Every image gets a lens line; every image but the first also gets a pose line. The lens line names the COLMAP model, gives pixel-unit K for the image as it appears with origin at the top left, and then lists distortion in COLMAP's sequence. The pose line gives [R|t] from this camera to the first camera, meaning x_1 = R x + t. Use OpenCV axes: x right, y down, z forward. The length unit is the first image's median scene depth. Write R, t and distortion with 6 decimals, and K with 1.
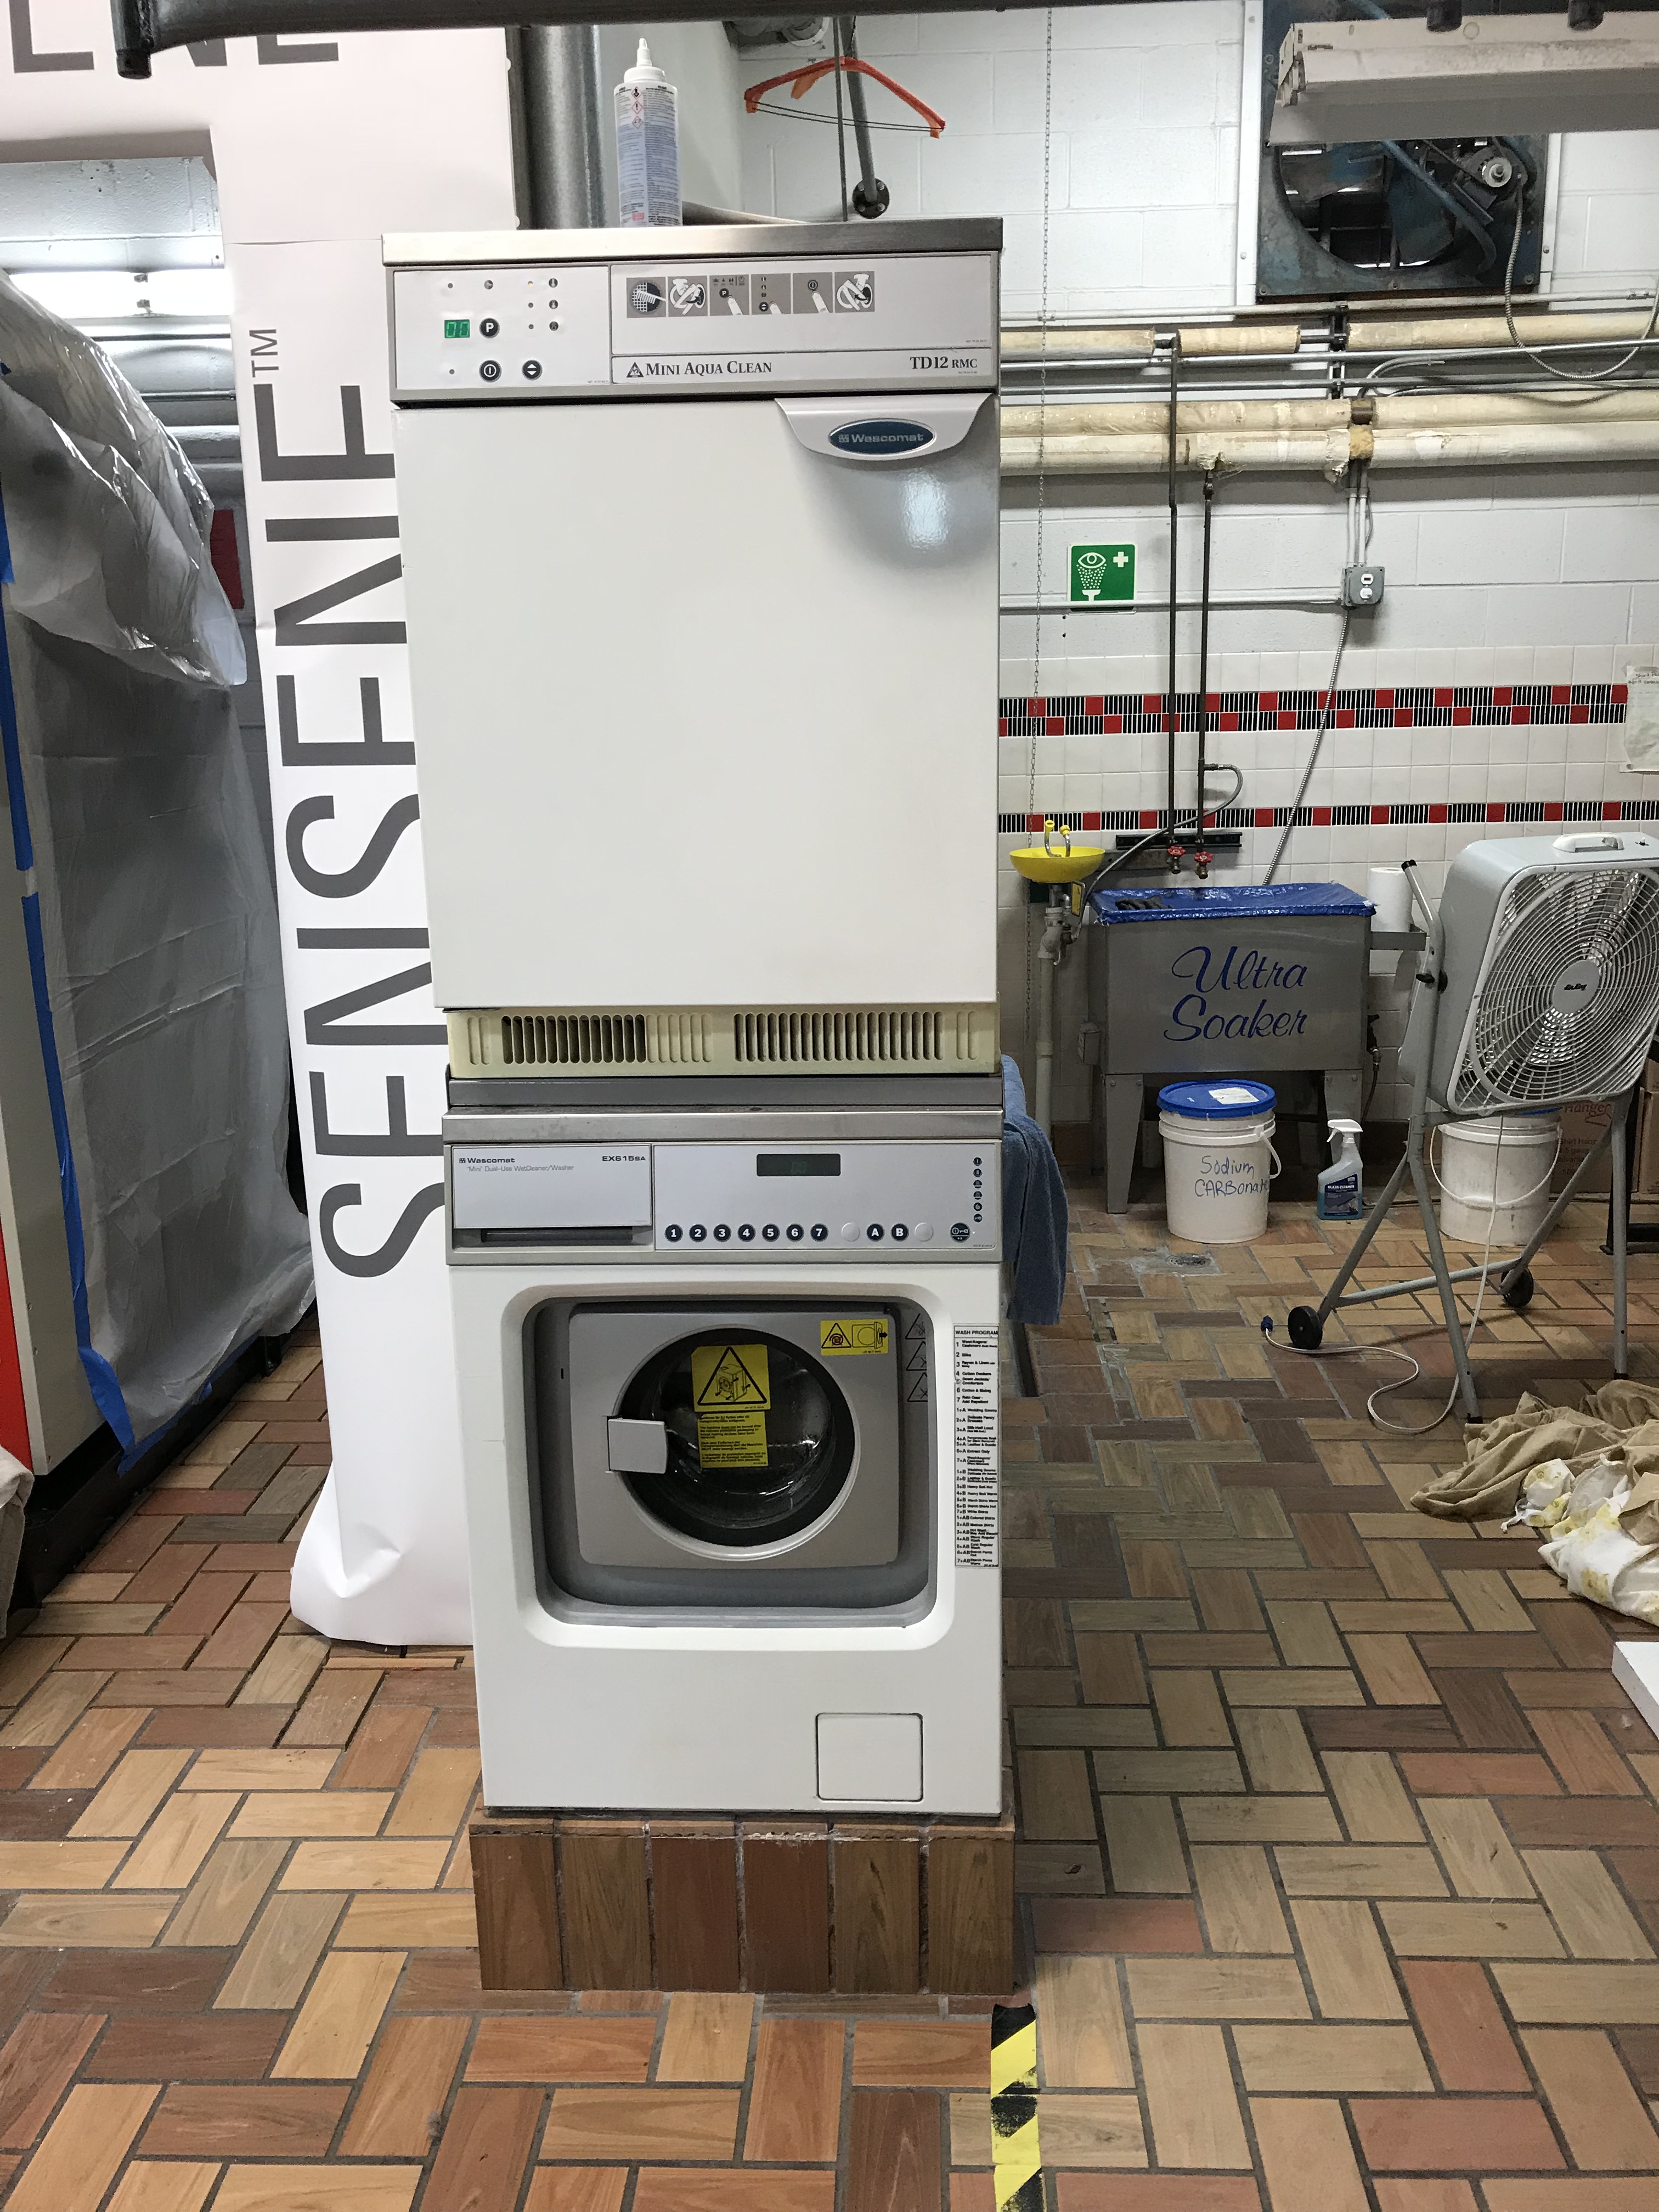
lens RADIAL K [[1817.2, 0, 834.5], [0, 1817.2, 1101.8], [0, 0, 1]] dist [0.003221, 0.002666]
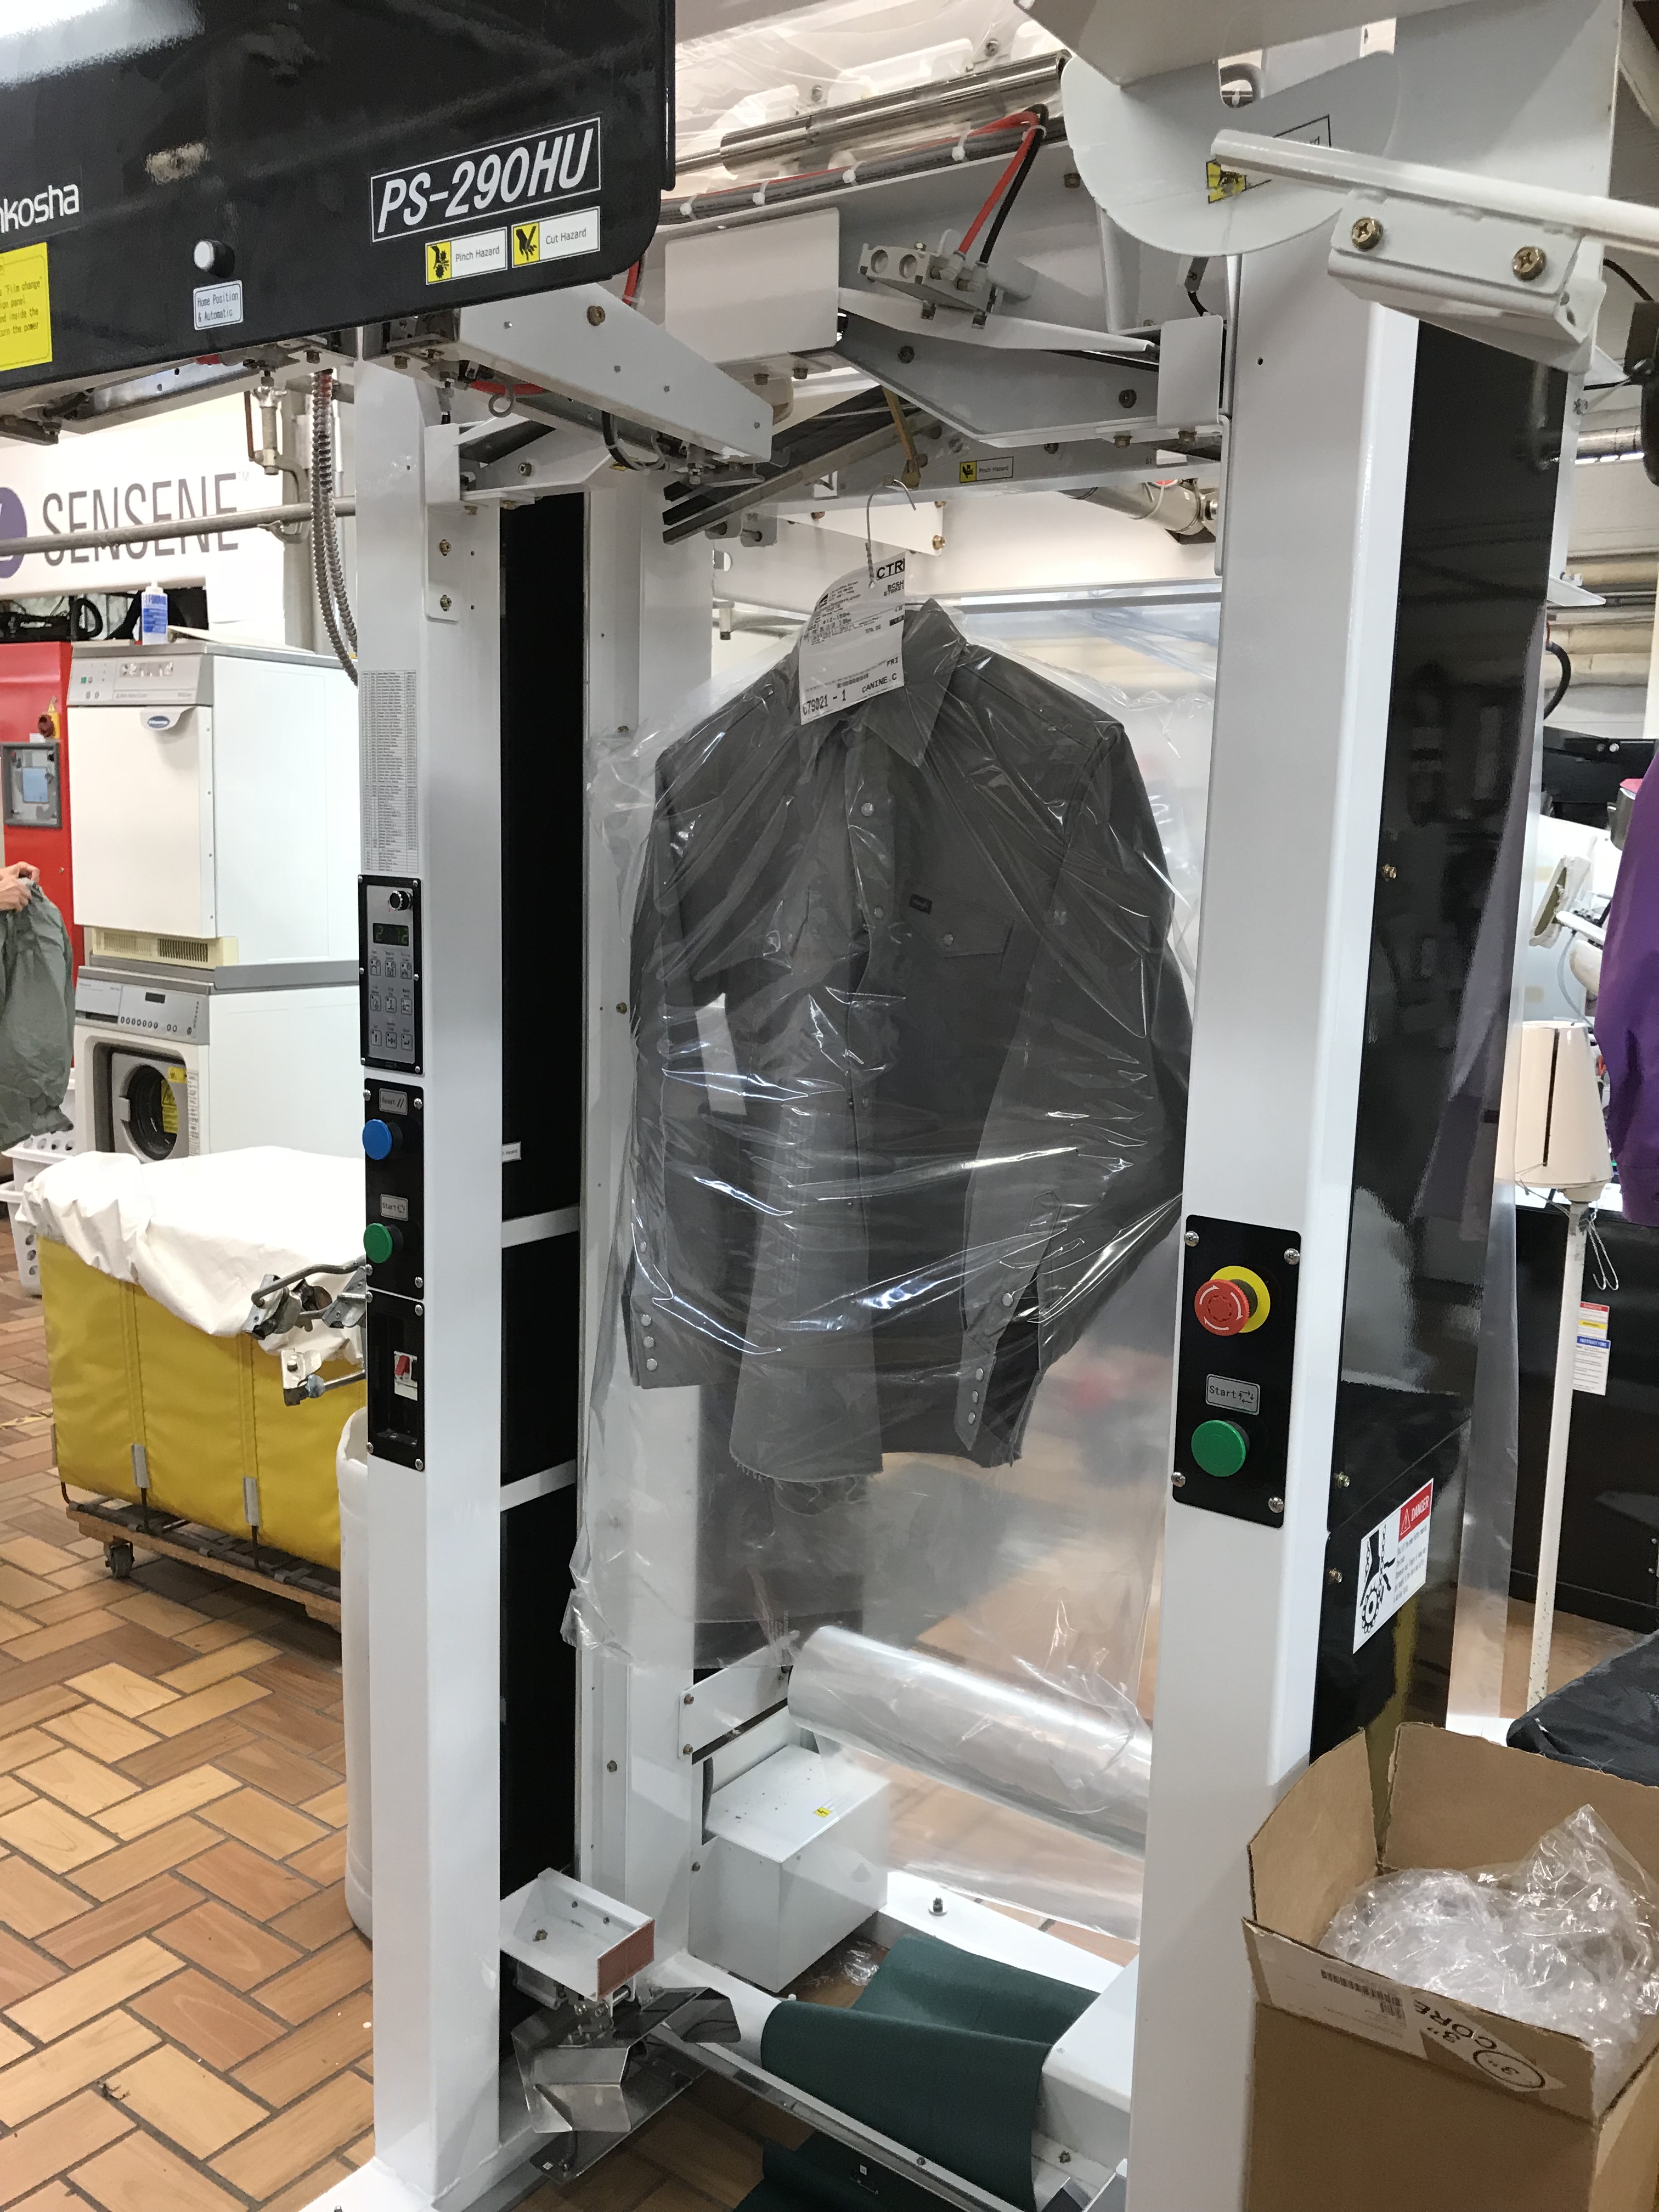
lens RADIAL K [[1817.2, 0, 823.3], [0, 1817.2, 1102.3], [0, 0, 1]] dist [0.003221, 0.002666]
pose [[0.826236, 0.137331, -0.546328, 2.094684], [-0.186695, 0.981774, -0.035558, 0.090709], [0.531488, 0.131376, 0.836816, -0.608057]]
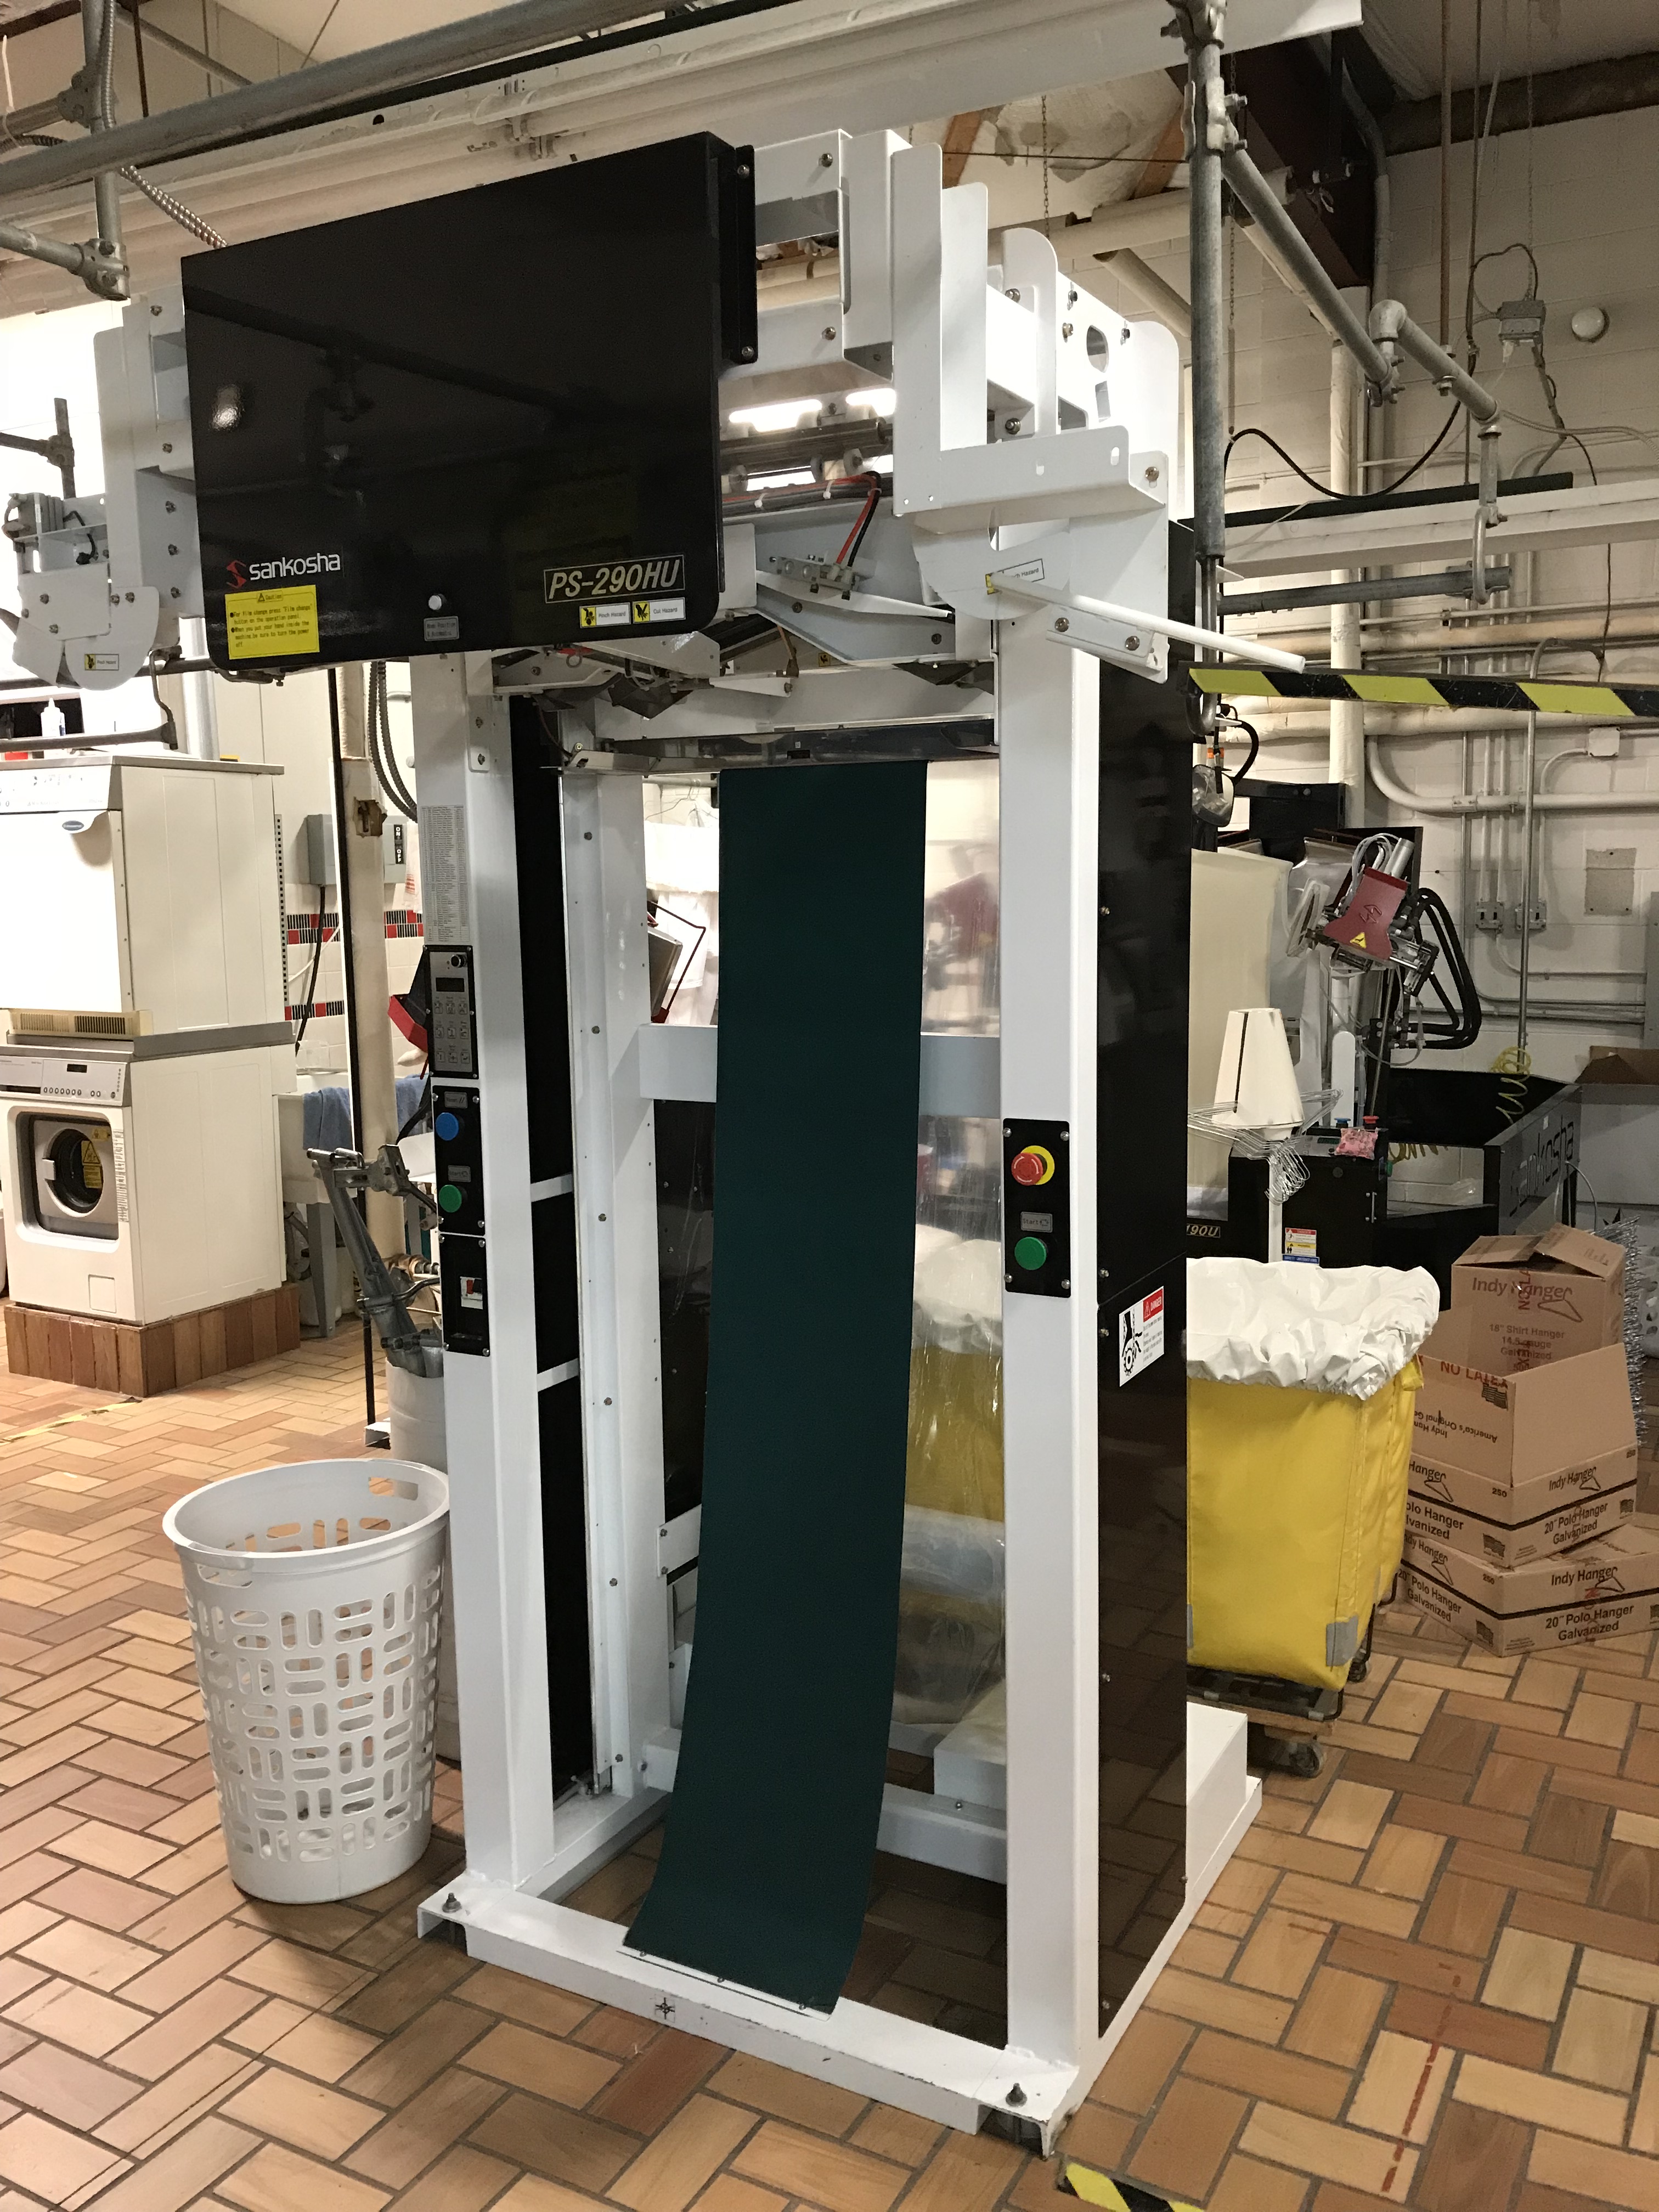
lens RADIAL K [[1817.2, 0, 827.3], [0, 1817.2, 1114.1], [0, 0, 1]] dist [0.003221, 0.002666]
pose [[0.892237, 0.071469, -0.445875, 2.247170], [-0.116167, 0.990492, -0.073696, 0.173895], [0.436369, 0.117550, 0.892056, -1.016225]]
